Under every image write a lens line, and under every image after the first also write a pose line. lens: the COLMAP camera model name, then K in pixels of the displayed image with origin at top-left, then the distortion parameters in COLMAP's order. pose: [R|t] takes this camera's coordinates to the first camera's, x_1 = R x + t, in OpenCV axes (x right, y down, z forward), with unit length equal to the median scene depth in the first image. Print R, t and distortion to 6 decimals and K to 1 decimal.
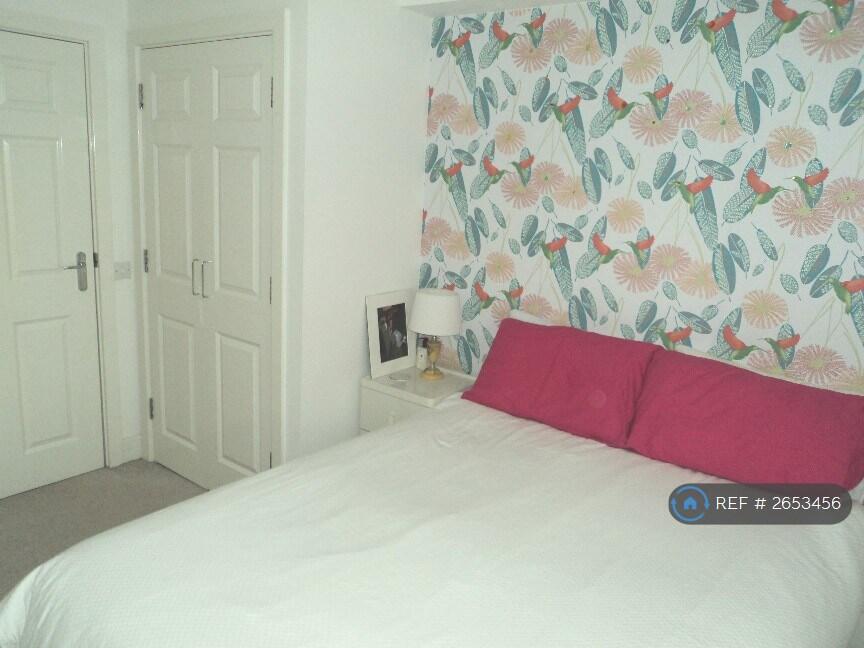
lens RADIAL K [[744.8, 0, 434.2], [0, 744.8, 329.5], [0, 0, 1]] dist [0.010222, 0.004910]
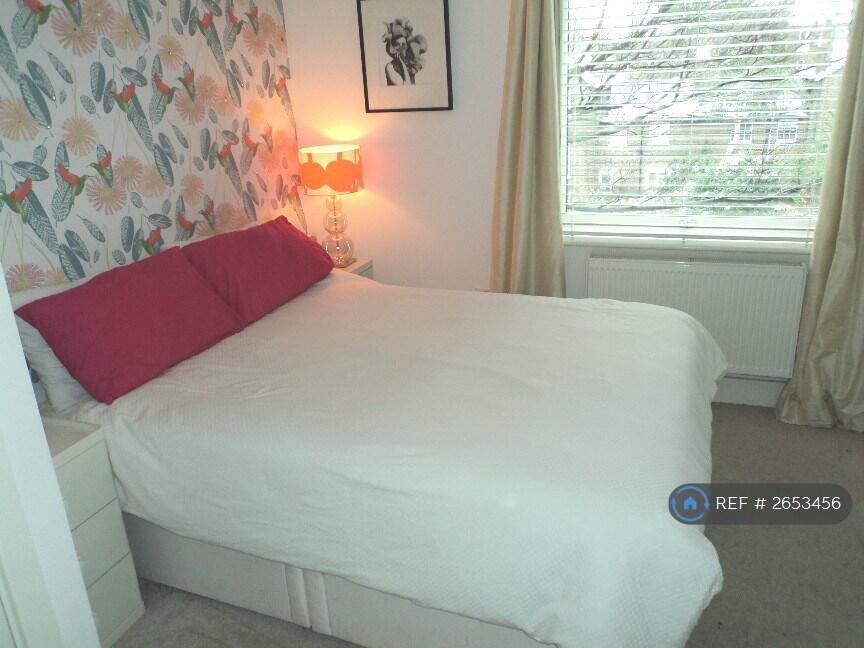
lens RADIAL K [[733.0, 0, 436.5], [0, 733.0, 315.8], [0, 0, 1]] dist [0.061883, -0.010137]
pose [[-0.345370, -0.327340, 0.879527, -0.793786], [0.254284, 0.869496, 0.423458, -0.245599], [-0.903360, 0.369900, -0.217060, 0.918714]]
